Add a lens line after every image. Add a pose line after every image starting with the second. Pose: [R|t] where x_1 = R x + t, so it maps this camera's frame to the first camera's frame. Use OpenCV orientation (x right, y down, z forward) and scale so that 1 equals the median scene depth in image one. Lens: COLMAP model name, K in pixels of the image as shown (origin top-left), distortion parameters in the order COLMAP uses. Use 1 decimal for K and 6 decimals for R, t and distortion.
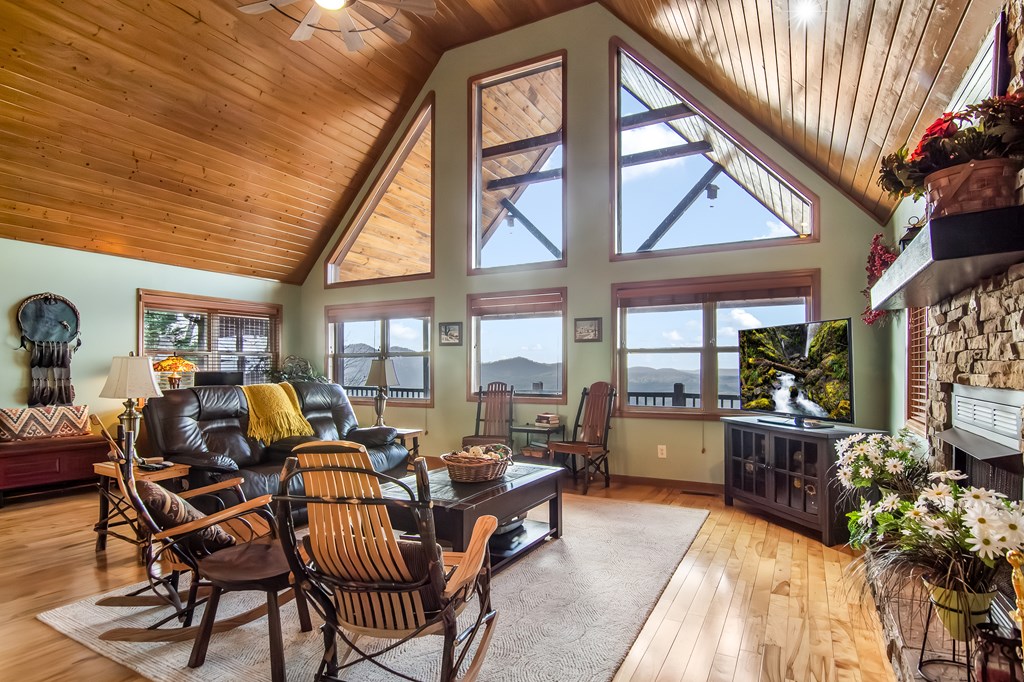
lens RADIAL K [[503.3, 0, 512.0], [0, 503.3, 341.0], [0, 0, 1]] dist [-0.000924, 0.000520]
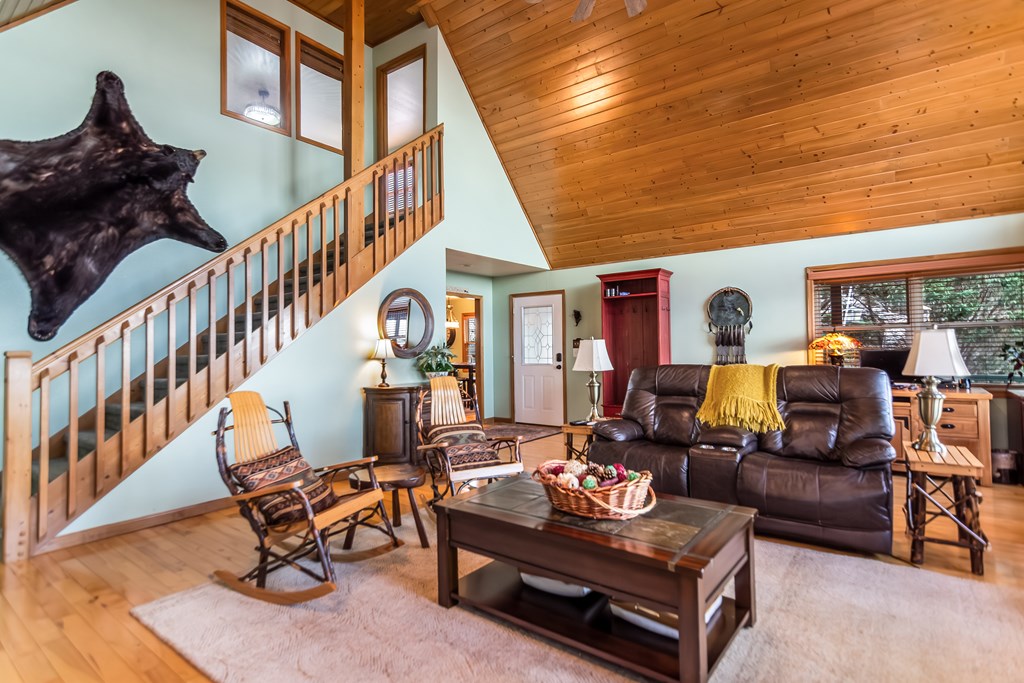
lens RADIAL K [[503.3, 0, 512.0], [0, 503.3, 341.5], [0, 0, 1]] dist [-0.000924, 0.000520]
pose [[-0.118452, -0.009730, -0.992912, 0.342035], [0.067531, 0.997558, -0.017832, 0.023114], [0.990661, -0.069164, -0.117505, 0.520025]]
